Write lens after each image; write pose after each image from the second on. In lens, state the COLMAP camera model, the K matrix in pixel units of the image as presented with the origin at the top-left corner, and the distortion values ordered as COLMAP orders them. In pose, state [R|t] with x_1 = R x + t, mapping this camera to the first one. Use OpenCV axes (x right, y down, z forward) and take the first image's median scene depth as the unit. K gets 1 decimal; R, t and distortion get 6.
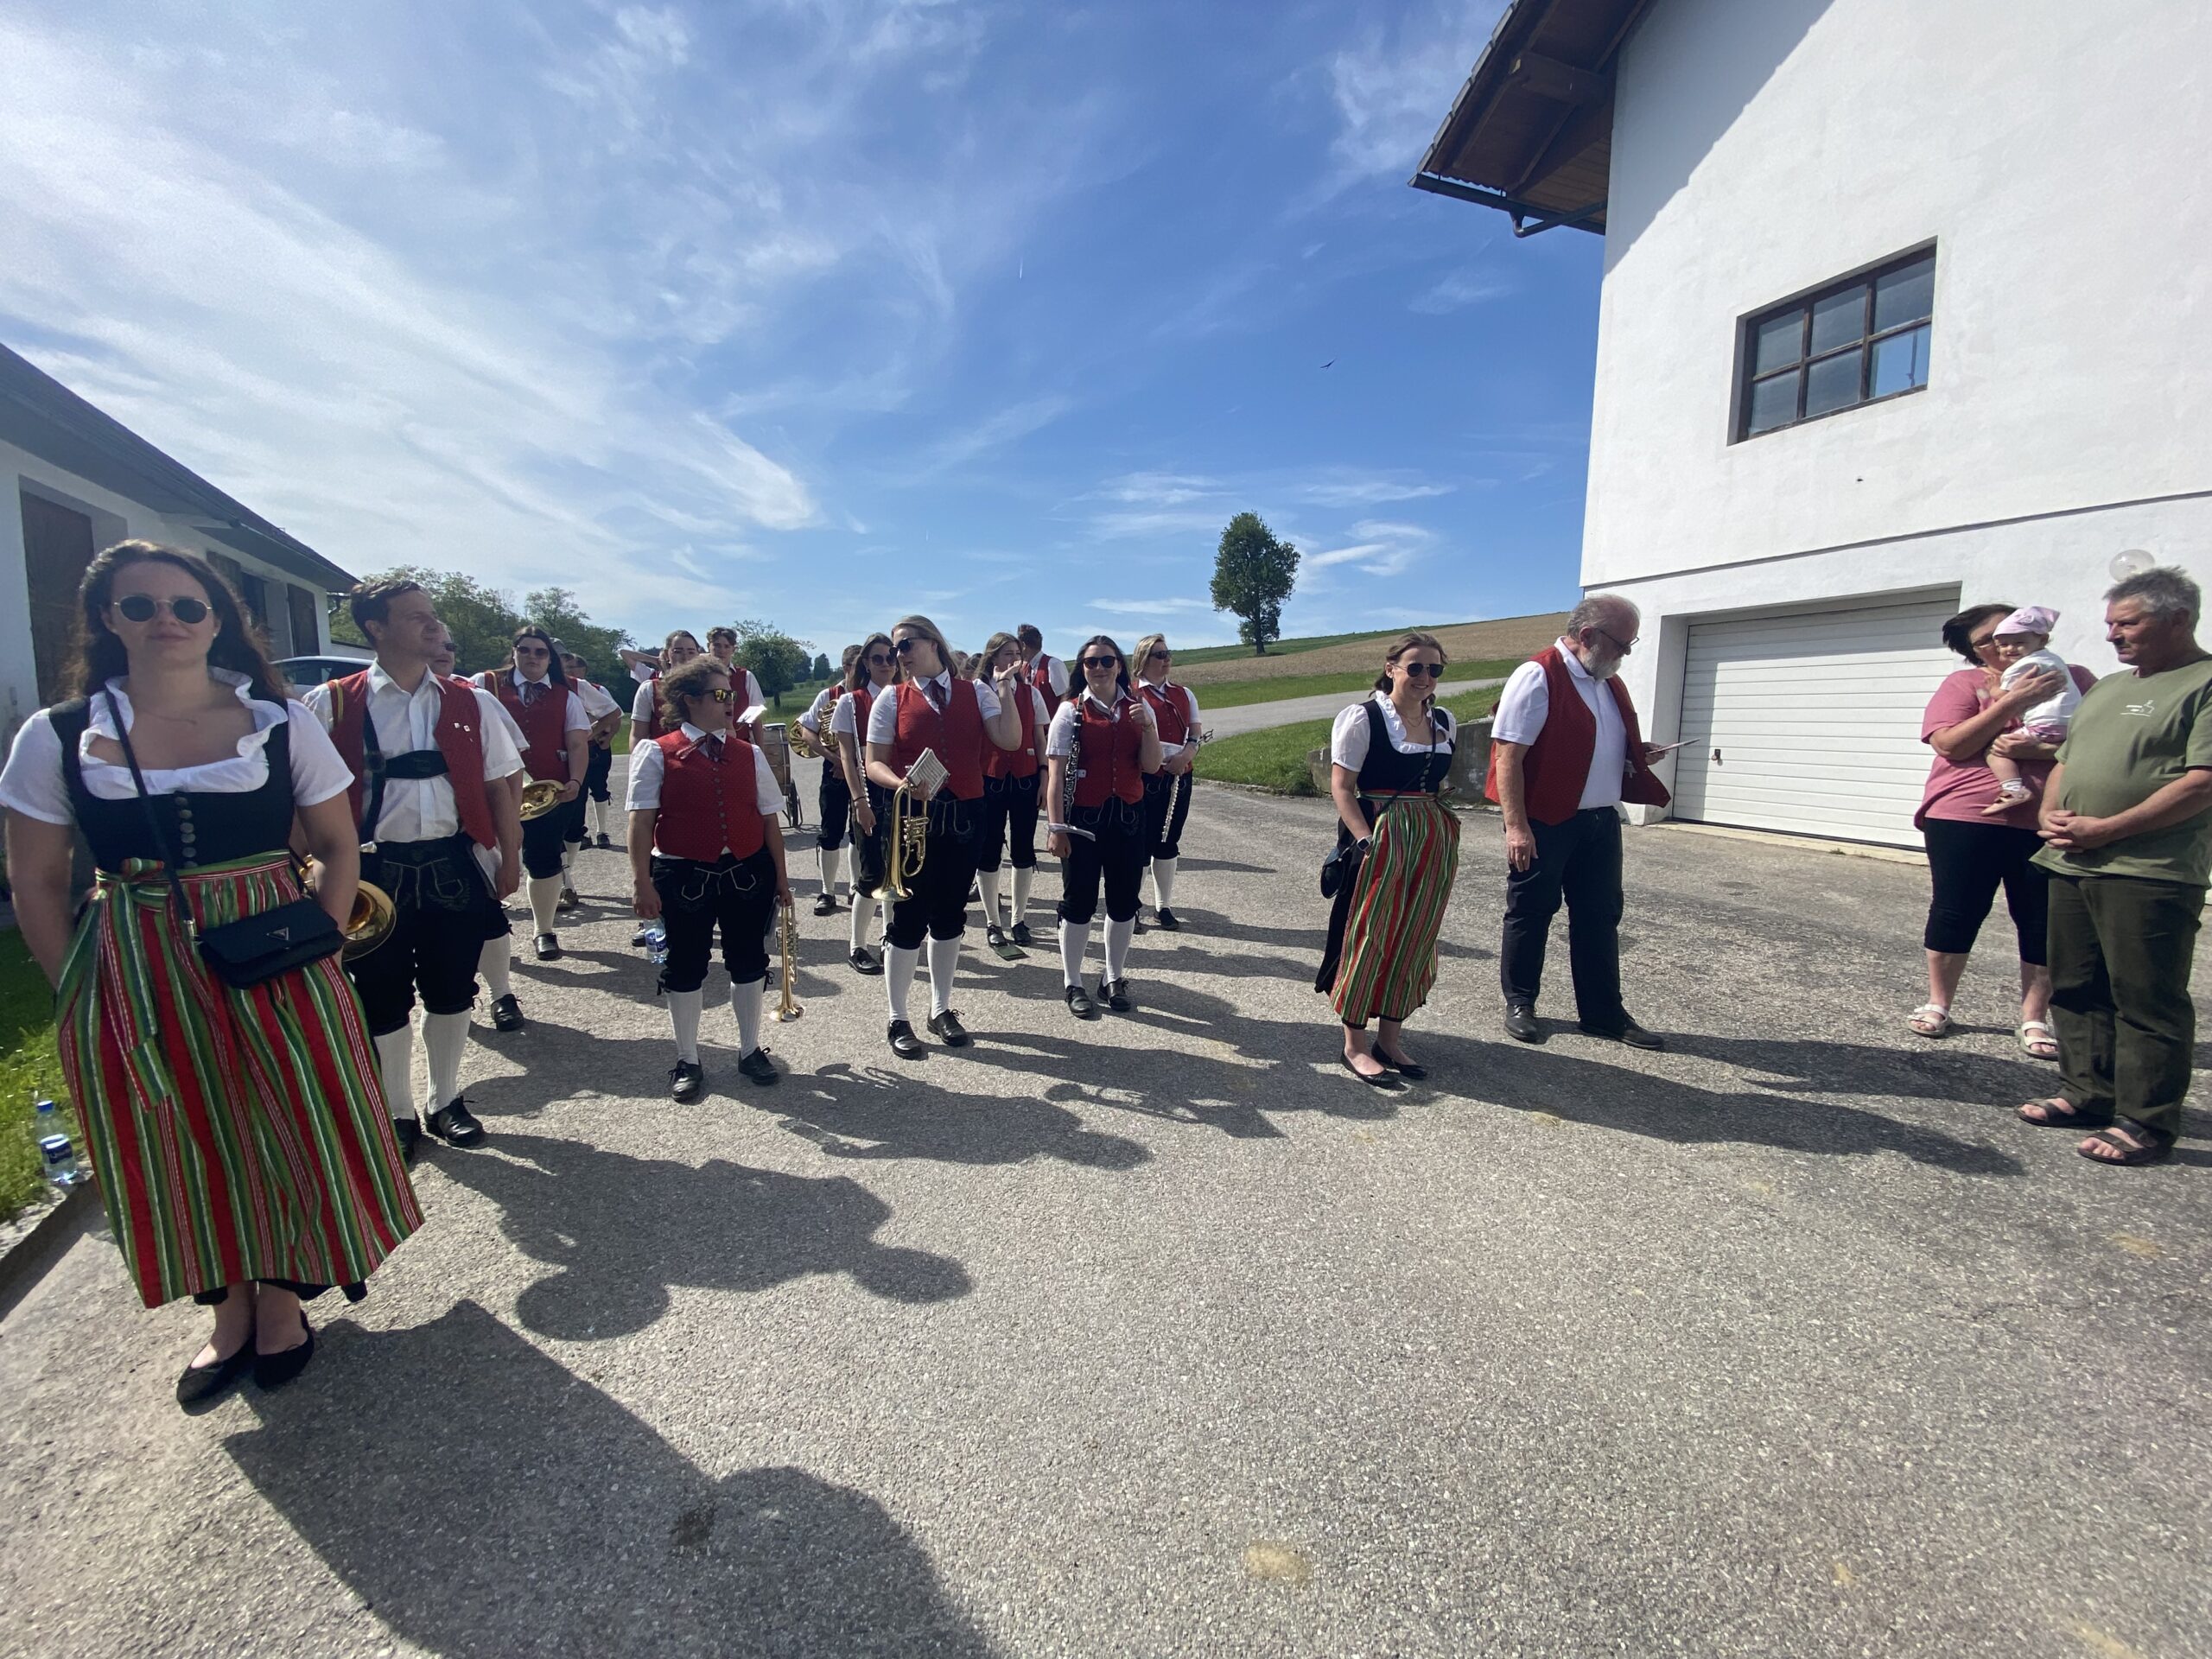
lens RADIAL K [[886.8, 0, 1105.9], [0, 886.8, 837.8], [0, 0, 1]] dist [-0.021213, -0.000696]
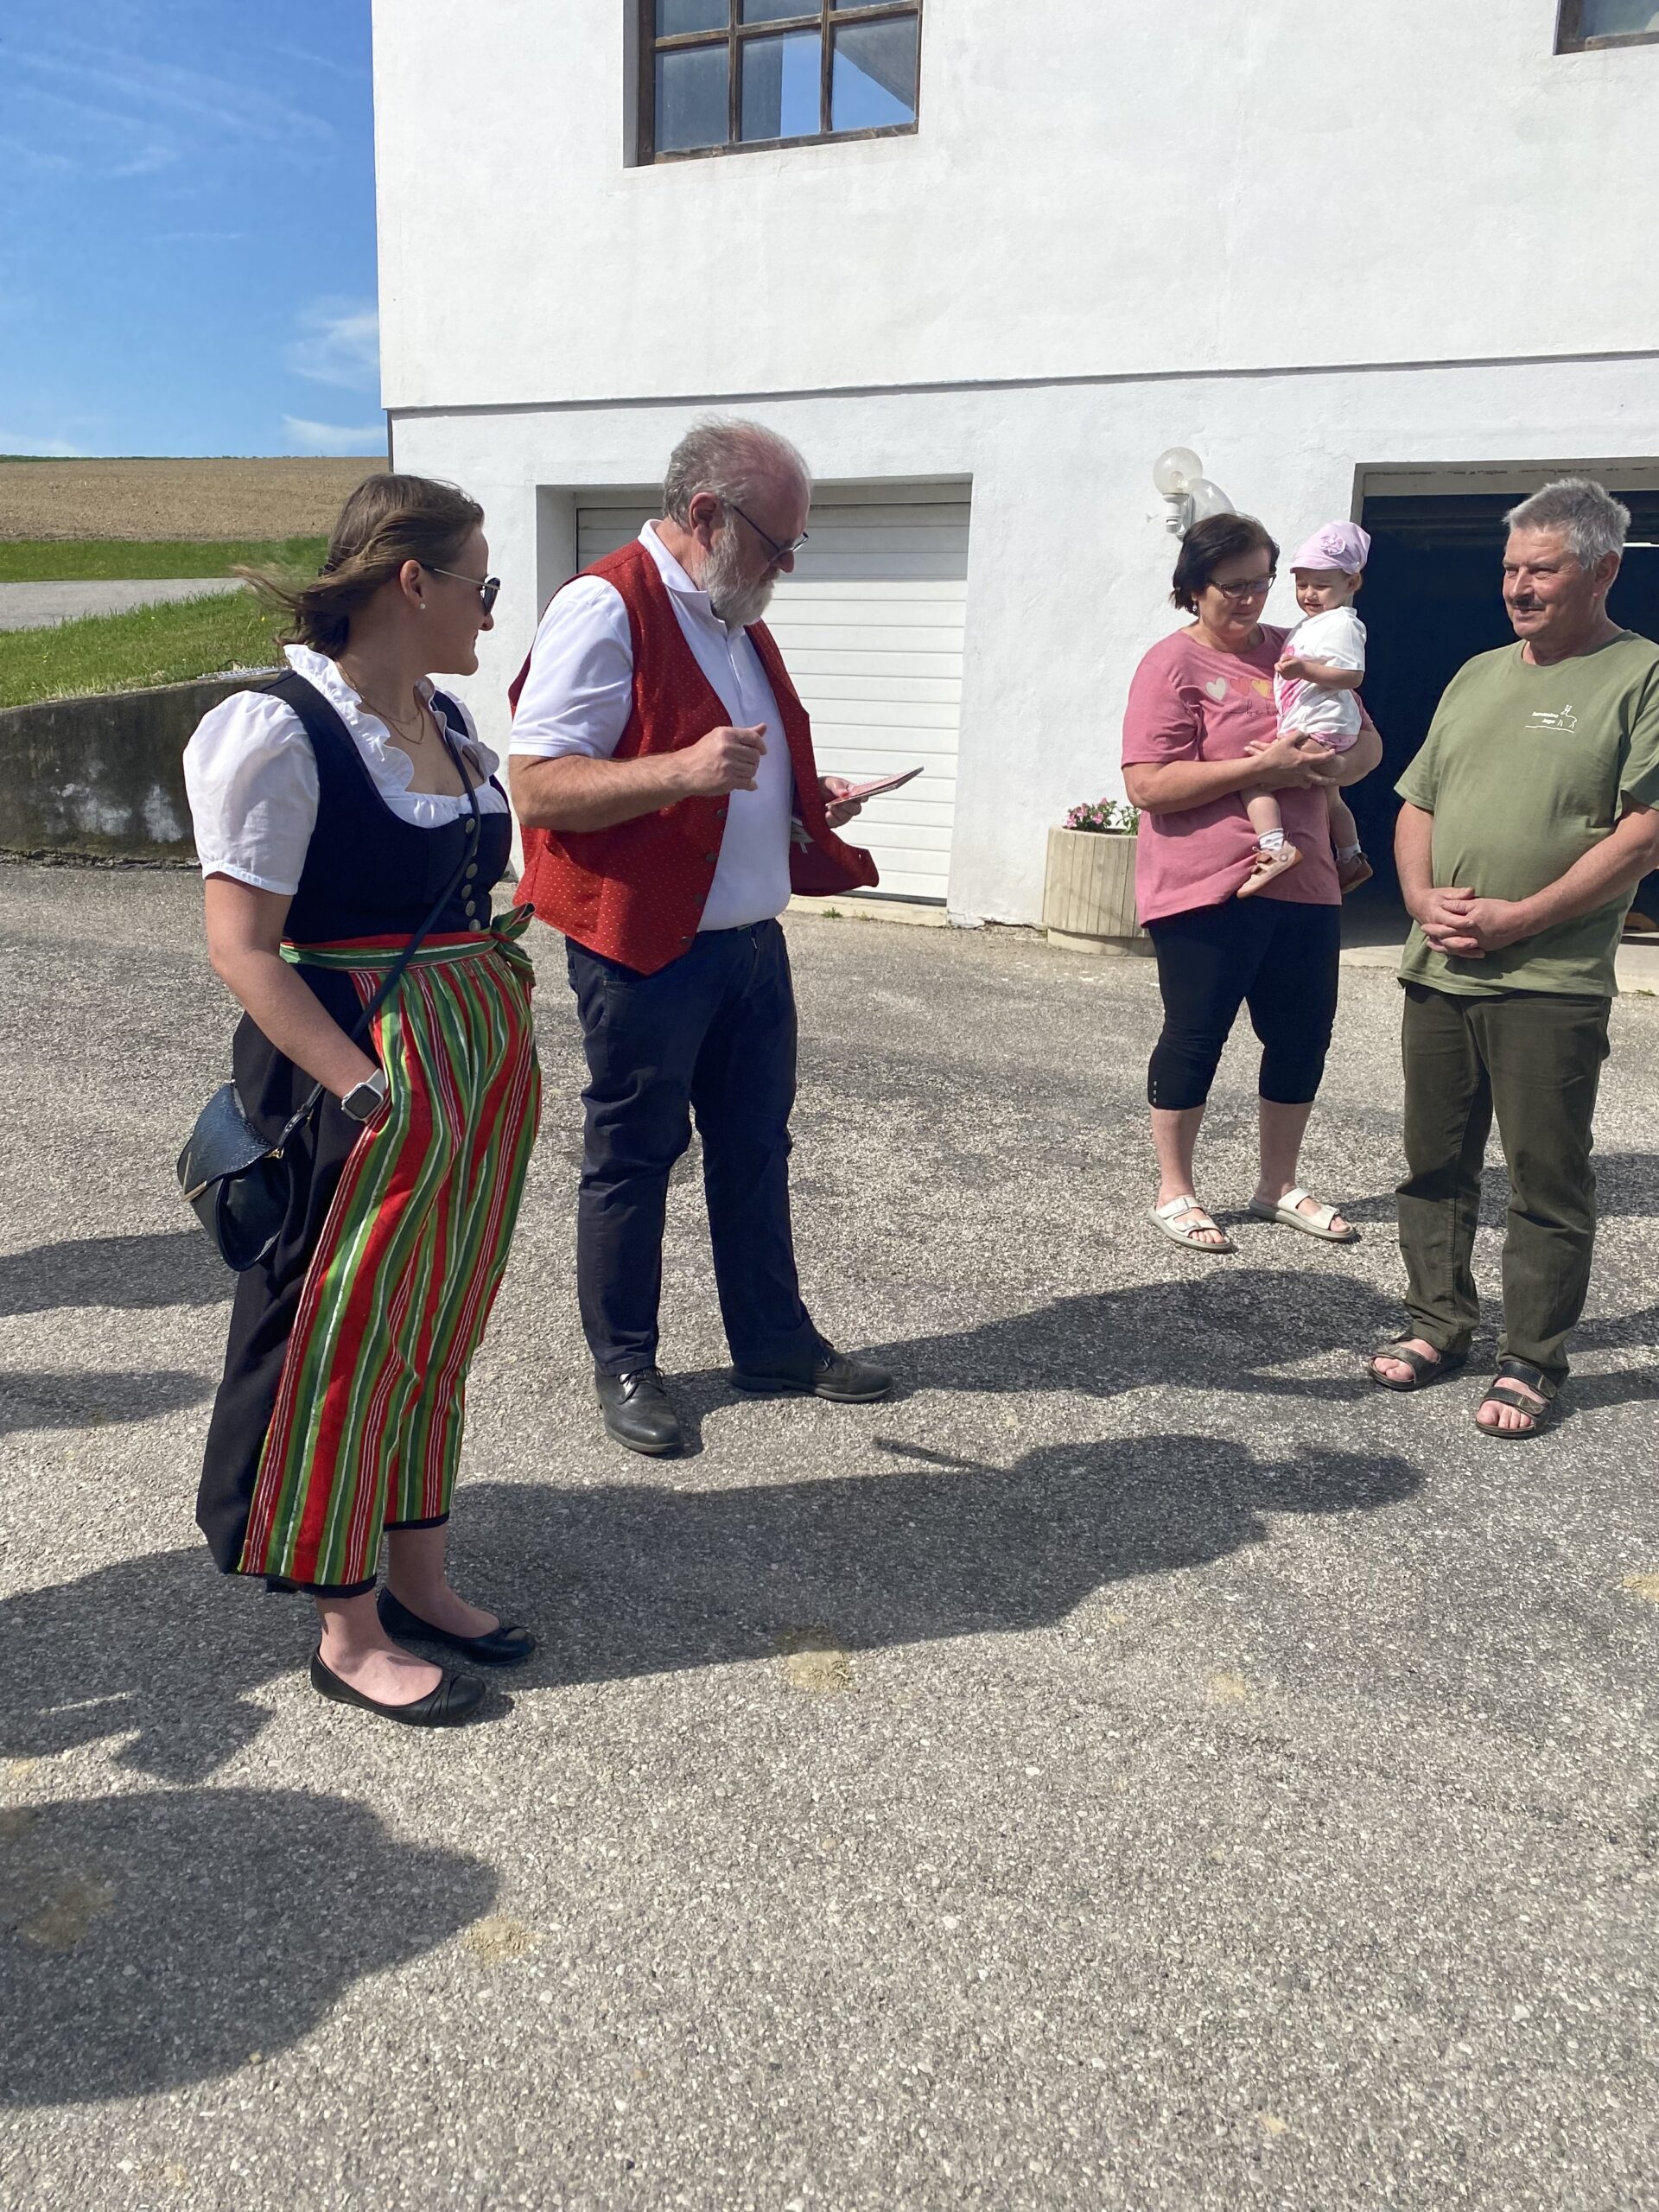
lens RADIAL K [[1678.9, 0, 829.9], [0, 1678.9, 1110.1], [0, 0, 1]] dist [0.041376, -0.025118]
pose [[0.710359, -0.152851, 0.687042, -0.024899], [0.065932, 0.986293, 0.151258, -0.070242], [-0.700744, -0.062149, 0.710700, 0.374651]]
